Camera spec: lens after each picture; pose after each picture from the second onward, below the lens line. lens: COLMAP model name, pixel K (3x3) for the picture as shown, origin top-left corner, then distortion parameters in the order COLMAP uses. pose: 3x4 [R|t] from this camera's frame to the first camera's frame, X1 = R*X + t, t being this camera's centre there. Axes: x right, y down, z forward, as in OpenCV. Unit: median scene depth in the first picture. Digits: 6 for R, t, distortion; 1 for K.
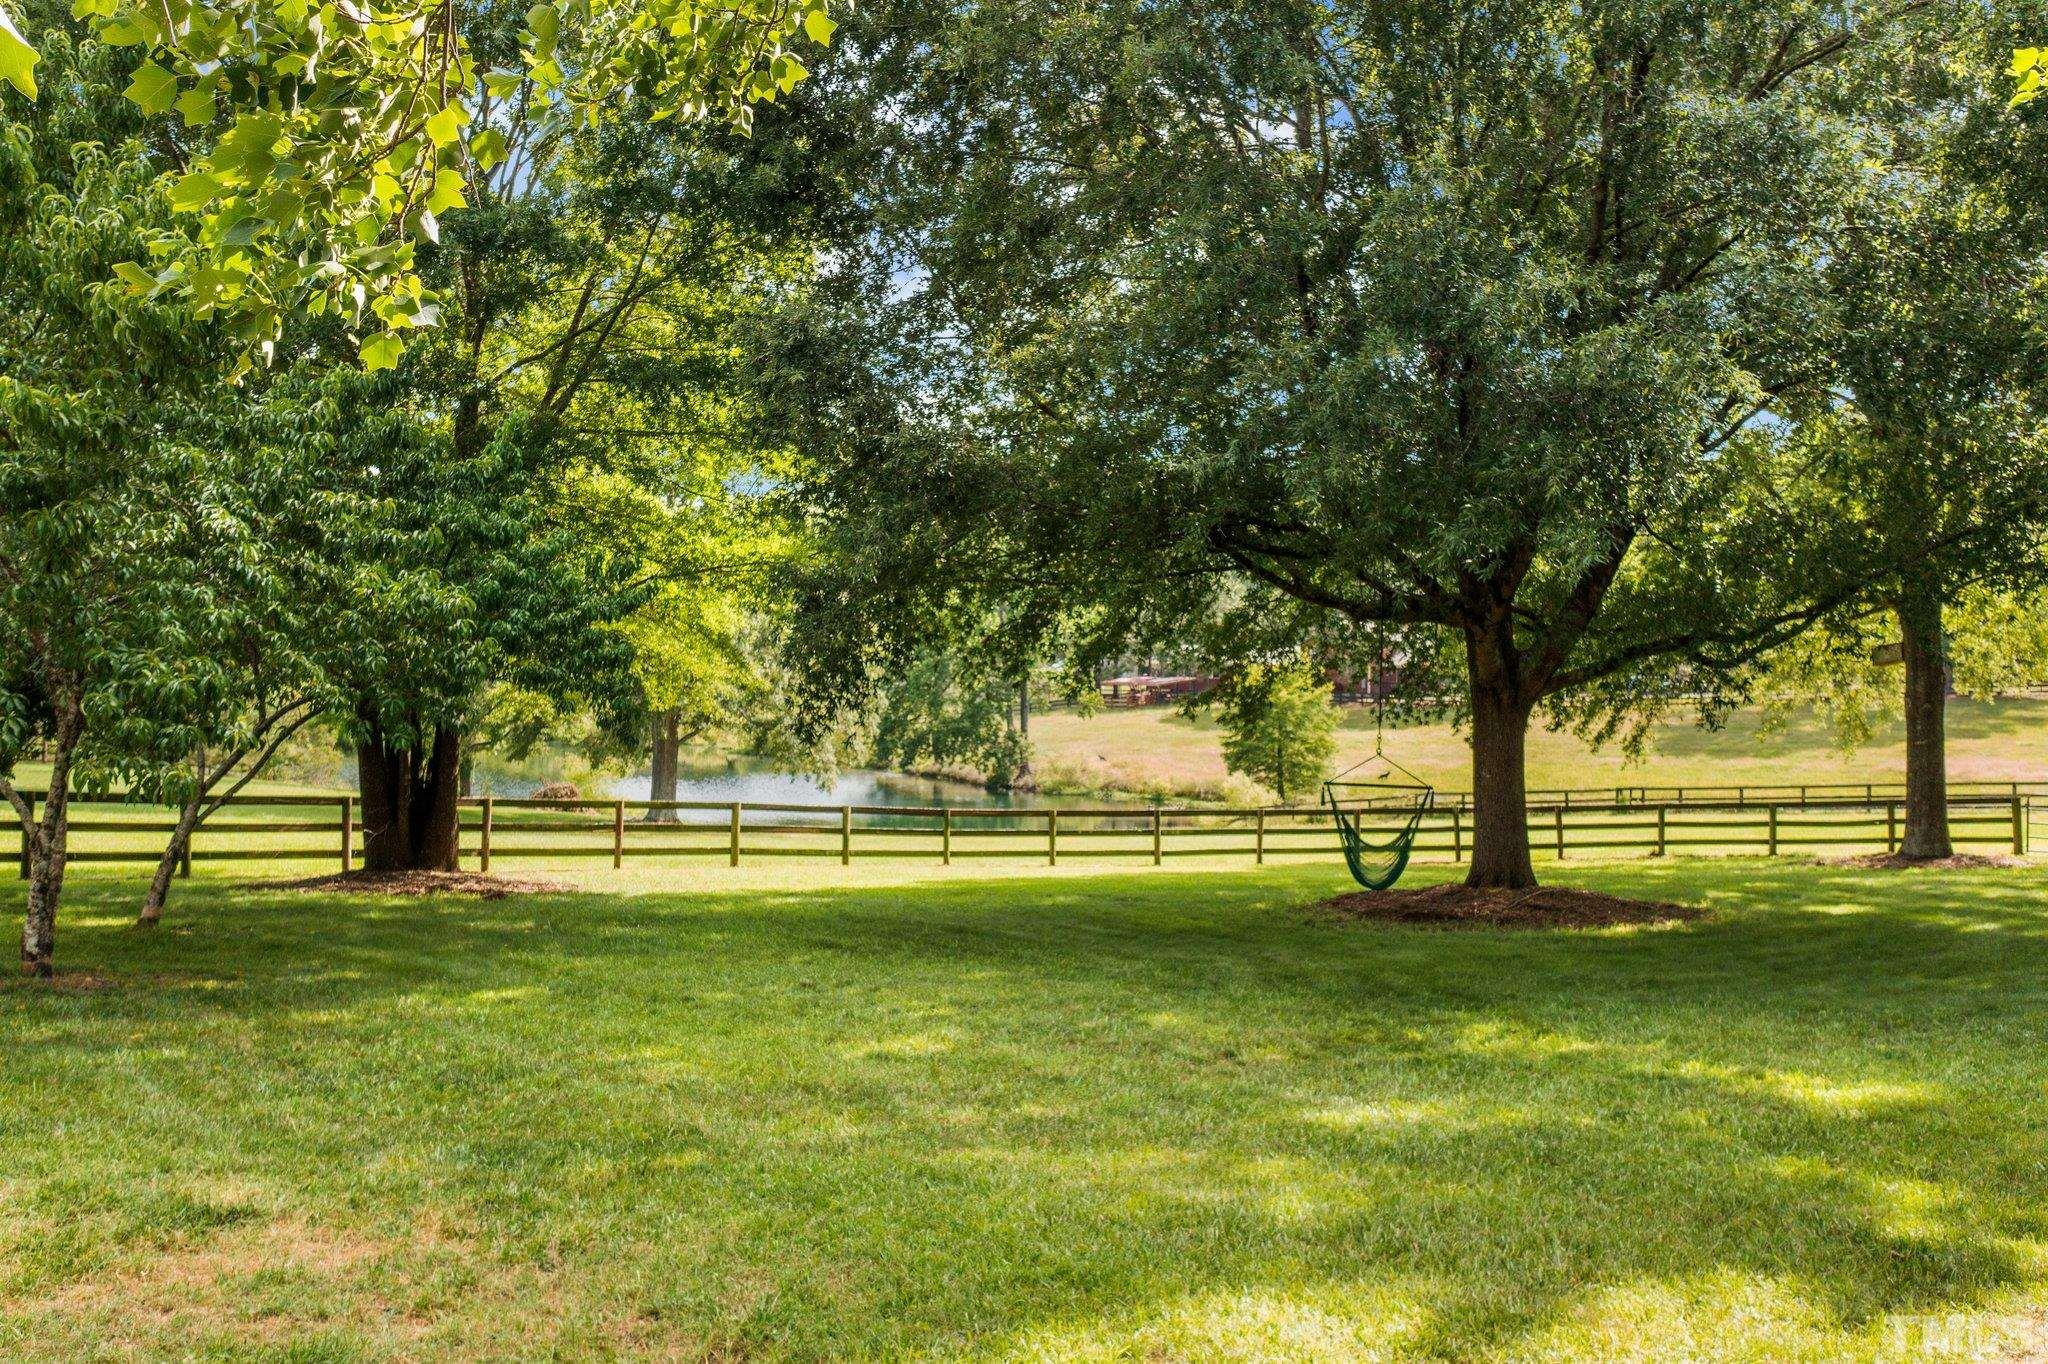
lens RADIAL K [[1650.0, 0, 1024.7], [0, 1650.0, 669.3], [0, 0, 1]] dist [-0.008508, 0.003853]
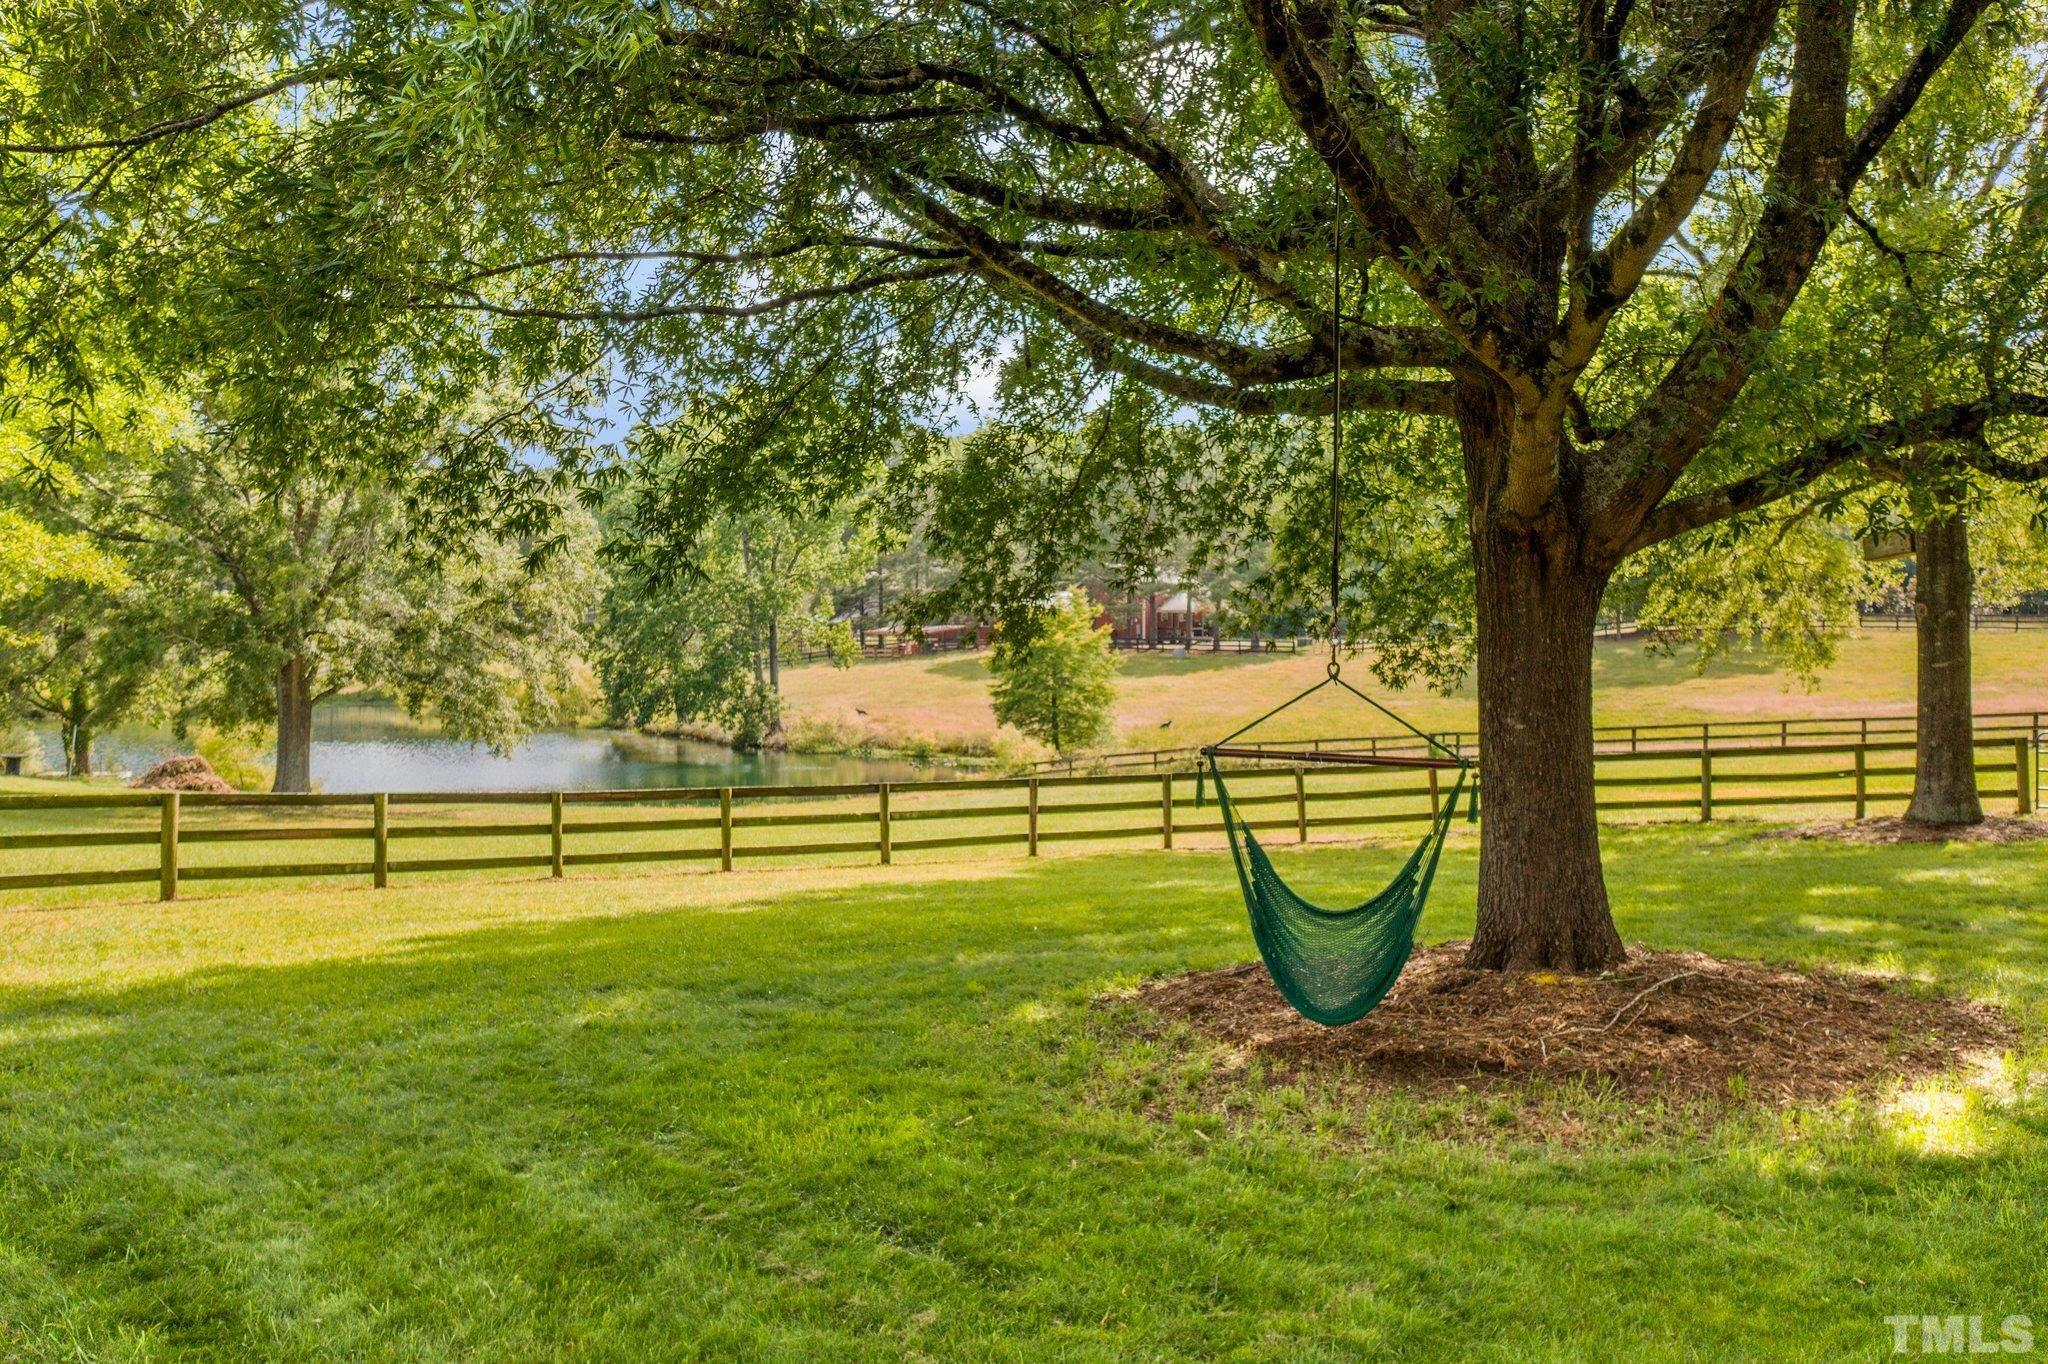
lens RADIAL K [[1650.0, 0, 1029.5], [0, 1650.0, 682.6], [0, 0, 1]] dist [-0.008508, 0.003853]
pose [[0.990106, -0.016956, 0.139292, 0.014591], [0.011945, 0.999254, 0.036729, 0.006249], [-0.139810, -0.034702, 0.989570, 0.102660]]
